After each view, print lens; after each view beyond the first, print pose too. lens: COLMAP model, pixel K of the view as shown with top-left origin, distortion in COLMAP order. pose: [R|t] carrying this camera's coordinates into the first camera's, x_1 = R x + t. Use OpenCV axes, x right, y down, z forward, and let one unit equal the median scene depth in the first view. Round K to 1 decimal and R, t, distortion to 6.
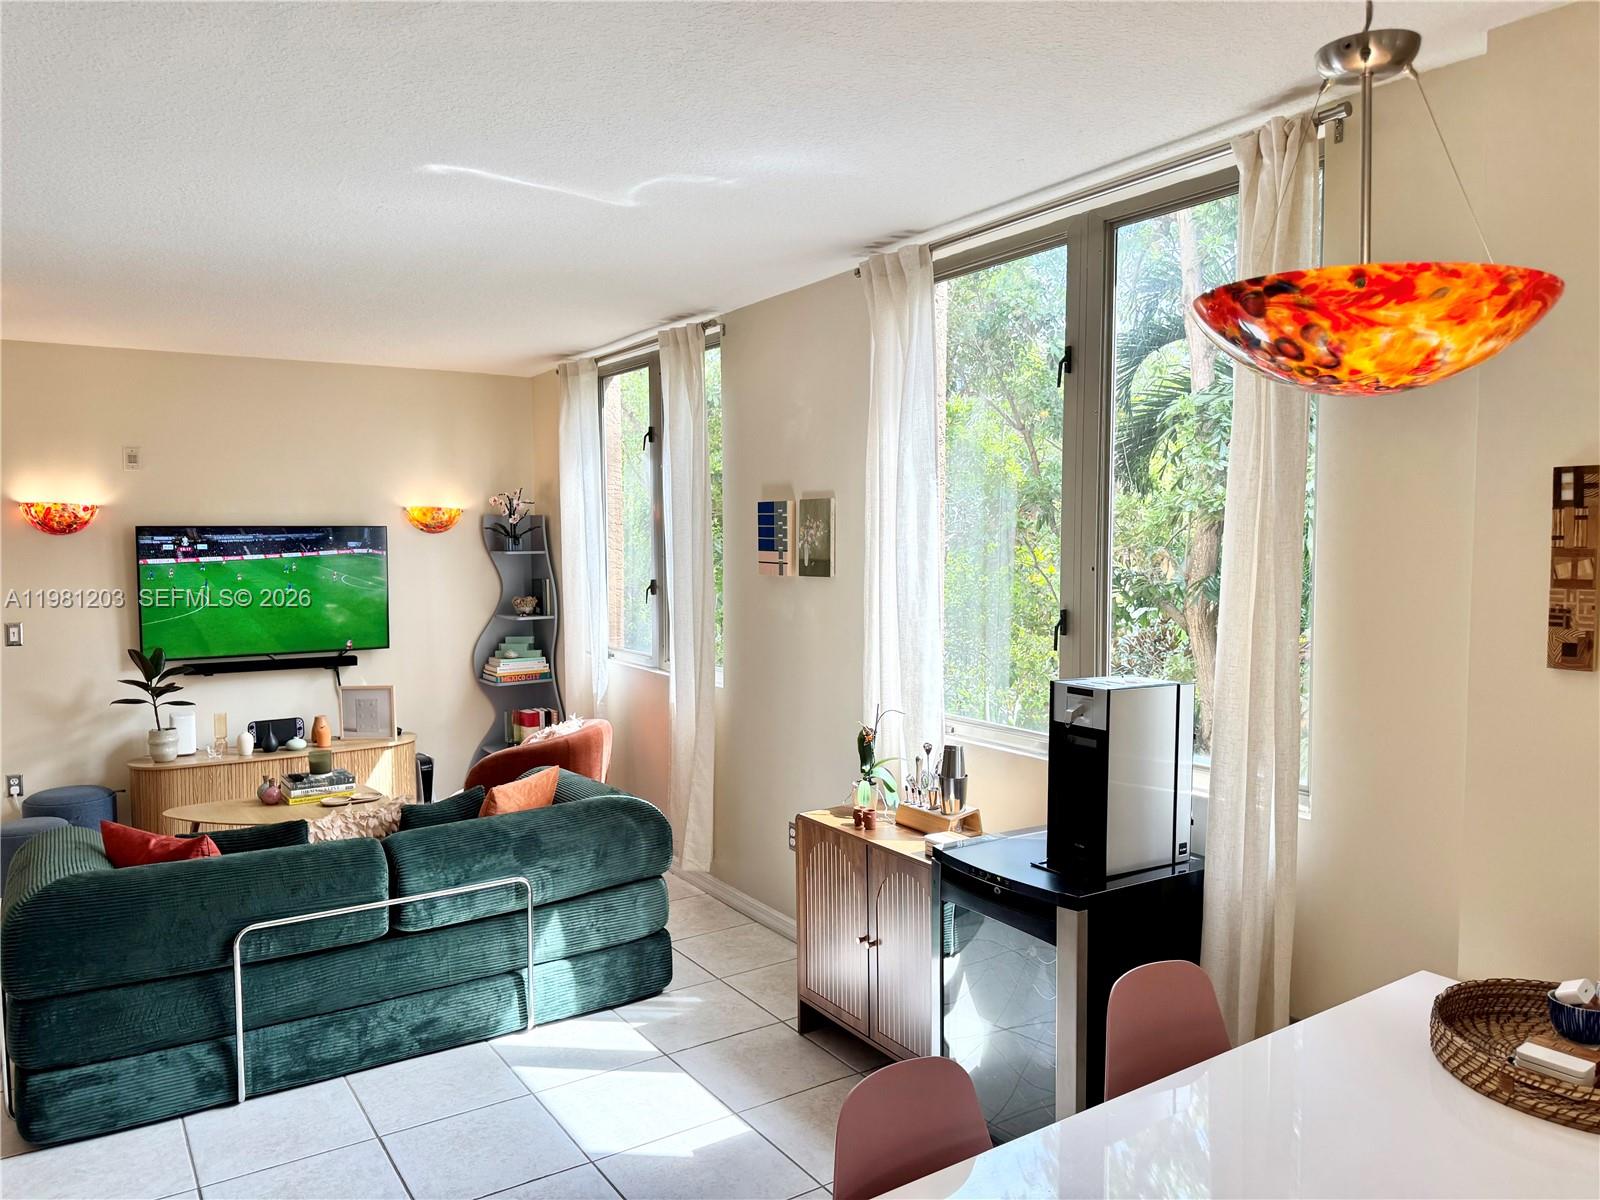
lens RADIAL K [[1129.2, 0, 801.7], [0, 1129.2, 603.6], [0, 0, 1]] dist [0.086918, -0.107092]
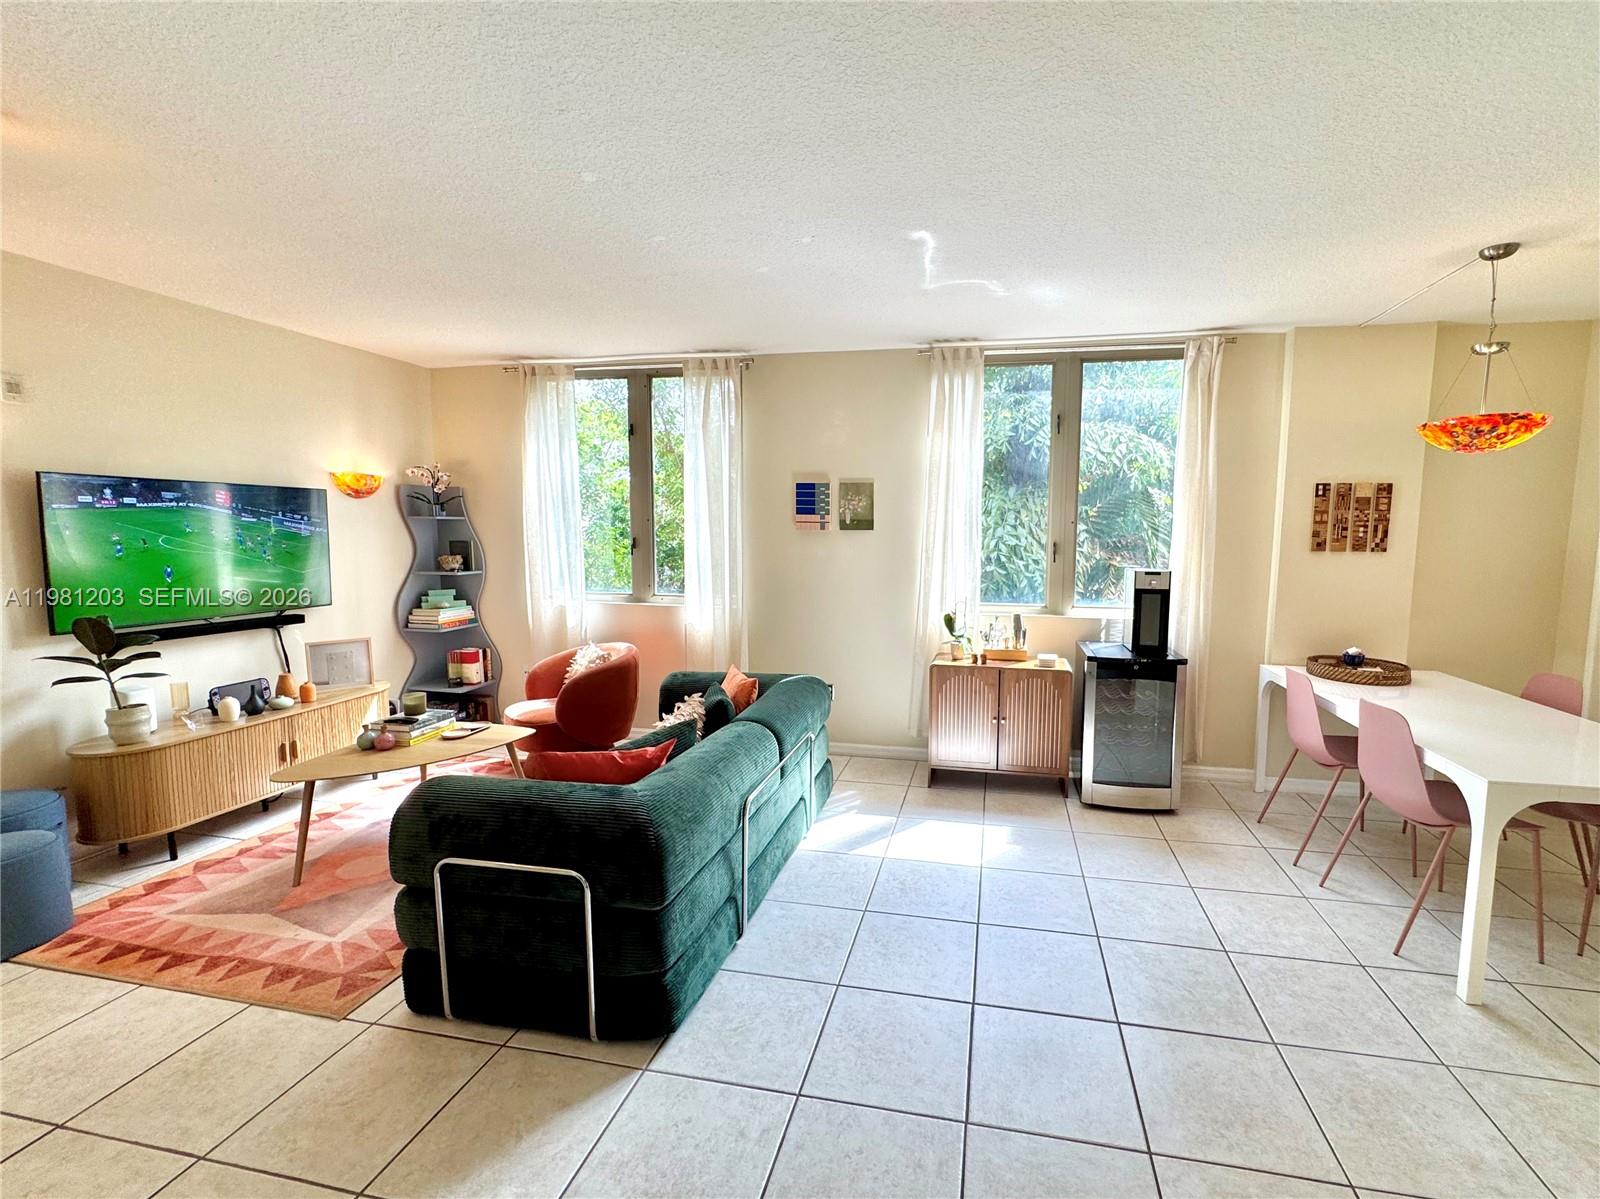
lens RADIAL K [[666.2, 0, 878.3], [0, 666.2, 597.0], [0, 0, 1]] dist [-0.004057, -0.000146]
pose [[0.690895, -0.061477, 0.720336, -0.688620], [0.032628, 0.998014, 0.053881, 0.022683], [-0.722218, -0.013723, 0.691529, 0.310973]]
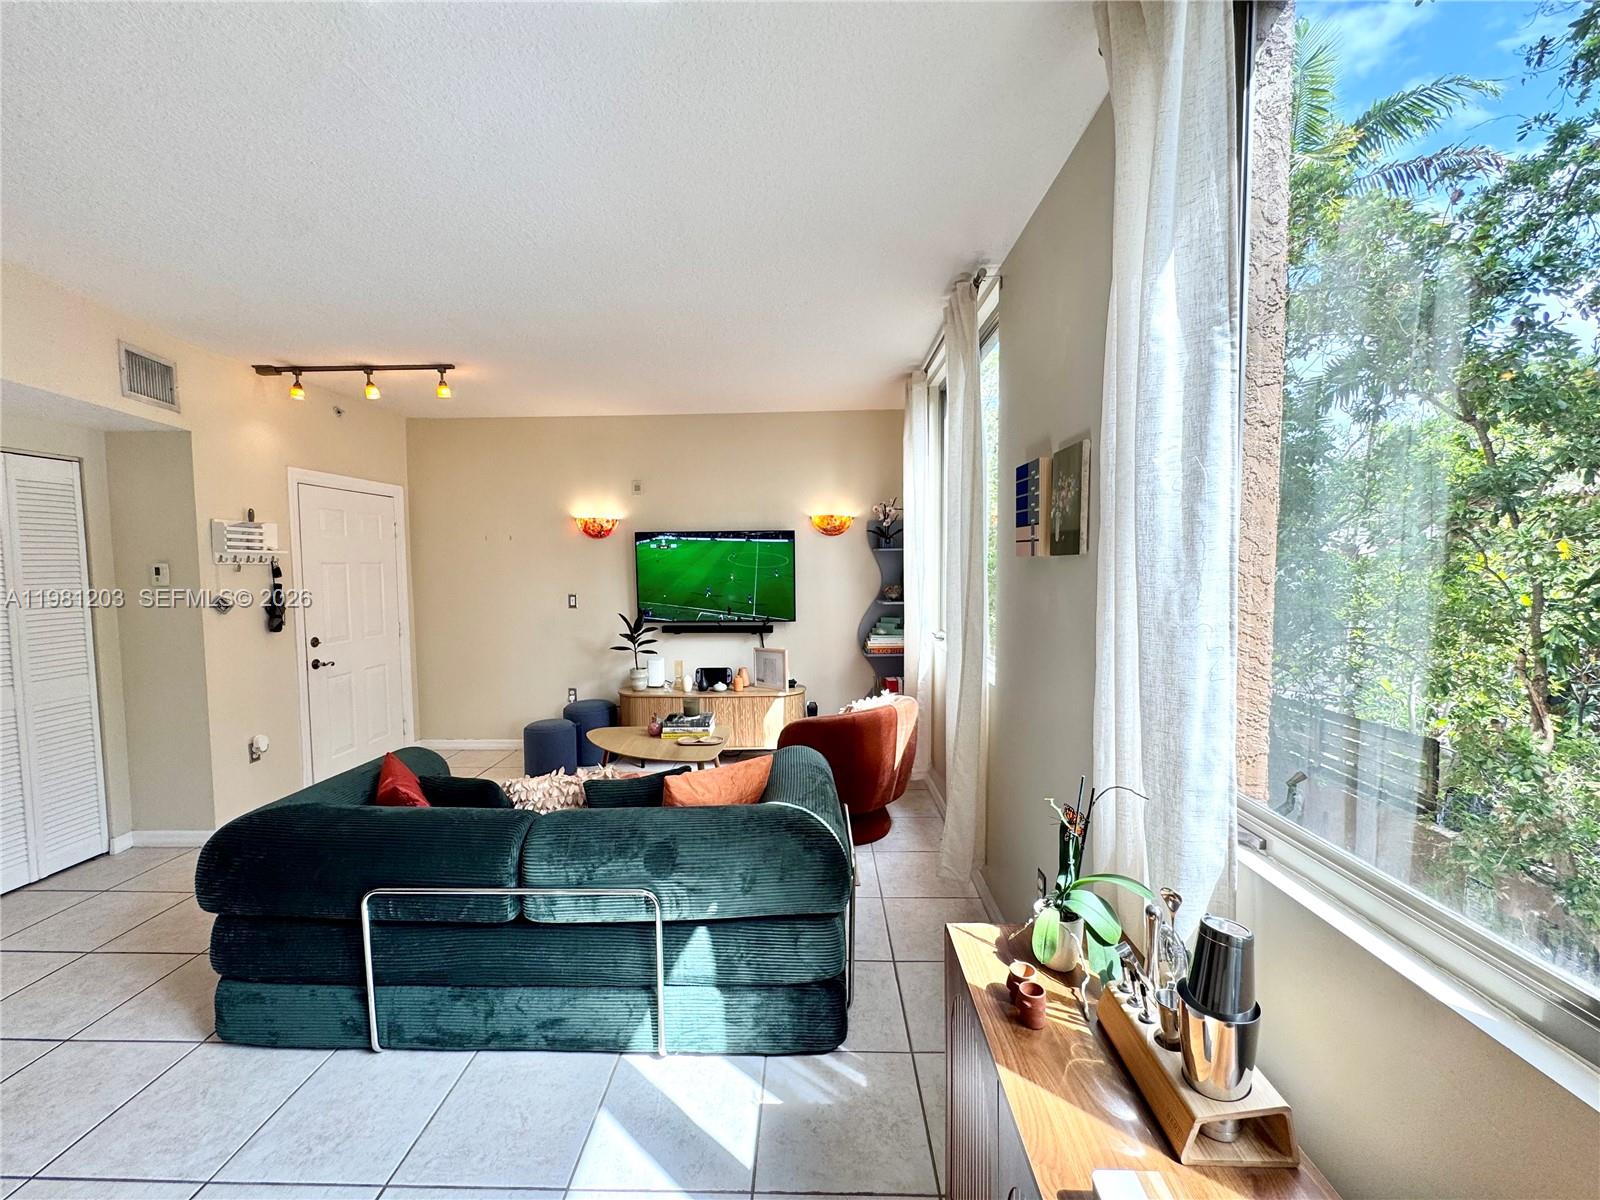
lens RADIAL K [[642.1, 0, 797.9], [0, 642.1, 600.2], [0, 0, 1]] dist [-0.002670, -0.000149]
pose [[0.818317, 0.033205, -0.573807, 0.111001], [-0.030130, 0.999435, 0.014865, 0.004112], [0.573976, 0.005124, 0.818856, 0.578897]]
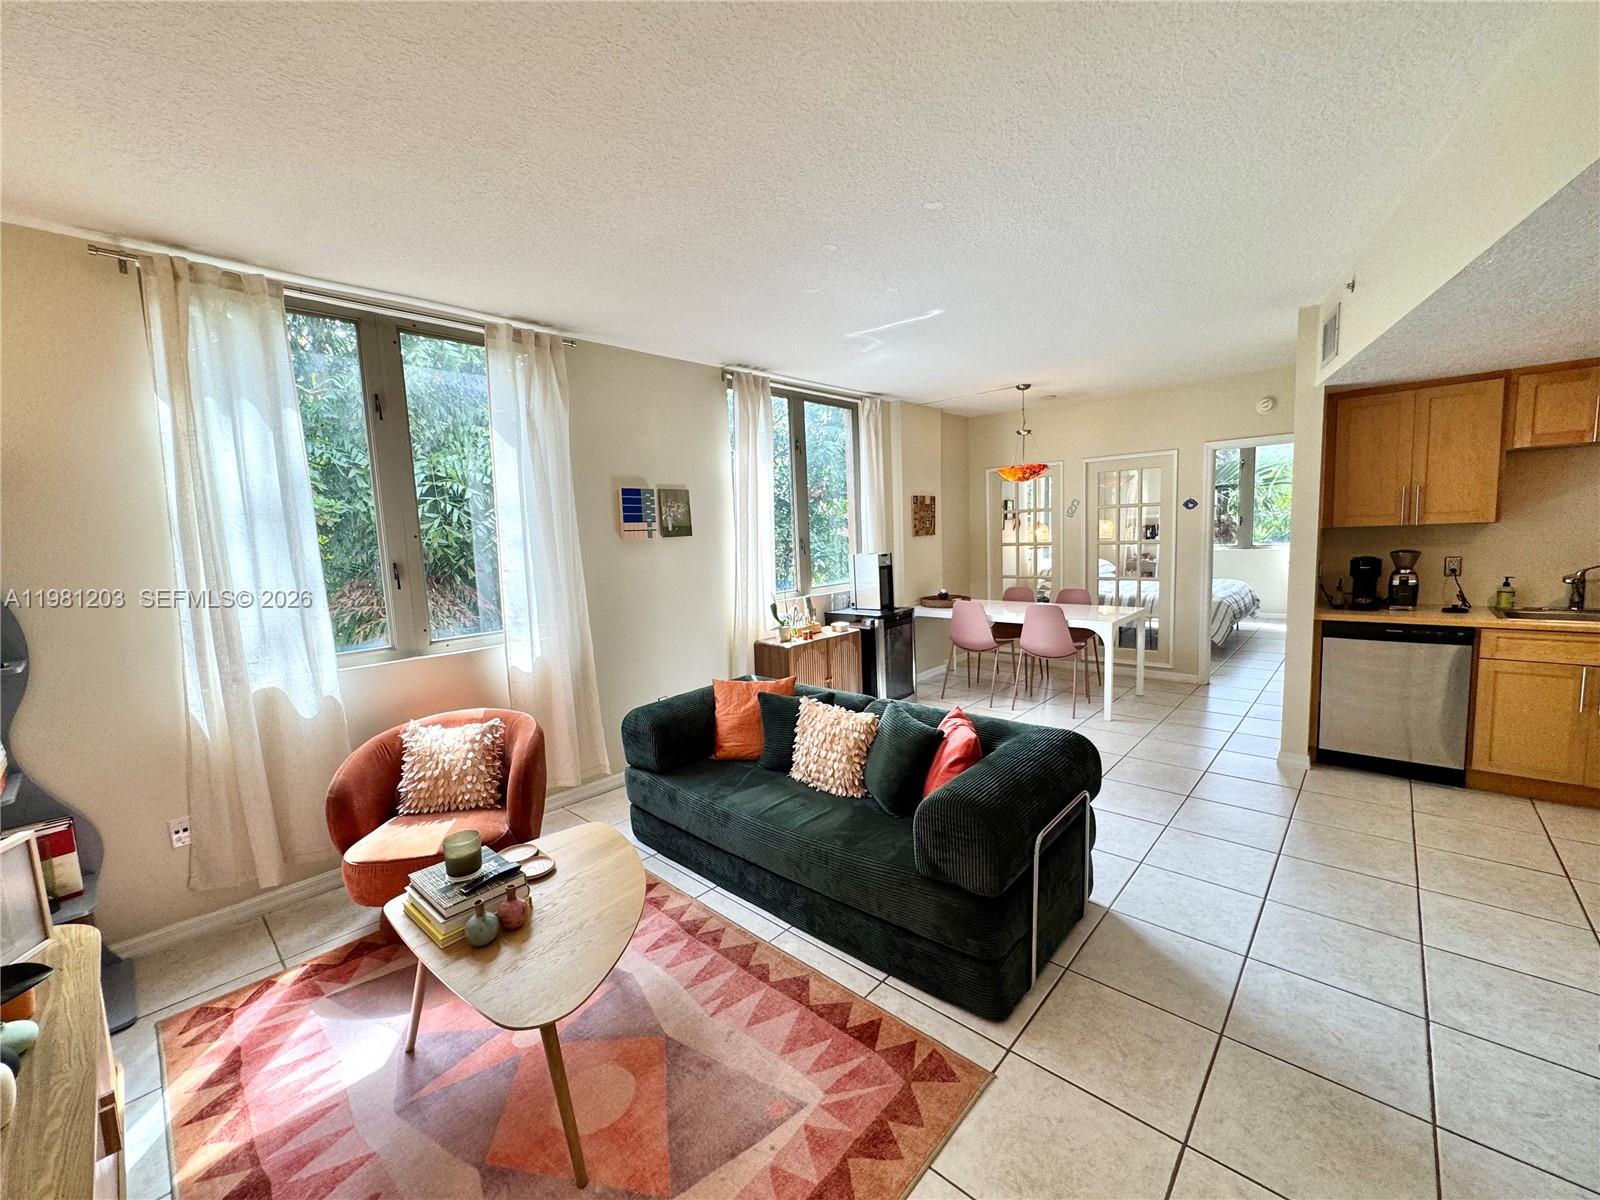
lens RADIAL K [[638.3, 0, 800.0], [0, 638.3, 600.0], [0, 0, 1]] dist [-0.001927, -0.000340]
pose [[-0.239741, -0.092095, 0.966459, -0.965553], [0.101491, 0.987658, 0.119292, -0.026158], [-0.965517, 0.126686, -0.227435, 1.076479]]
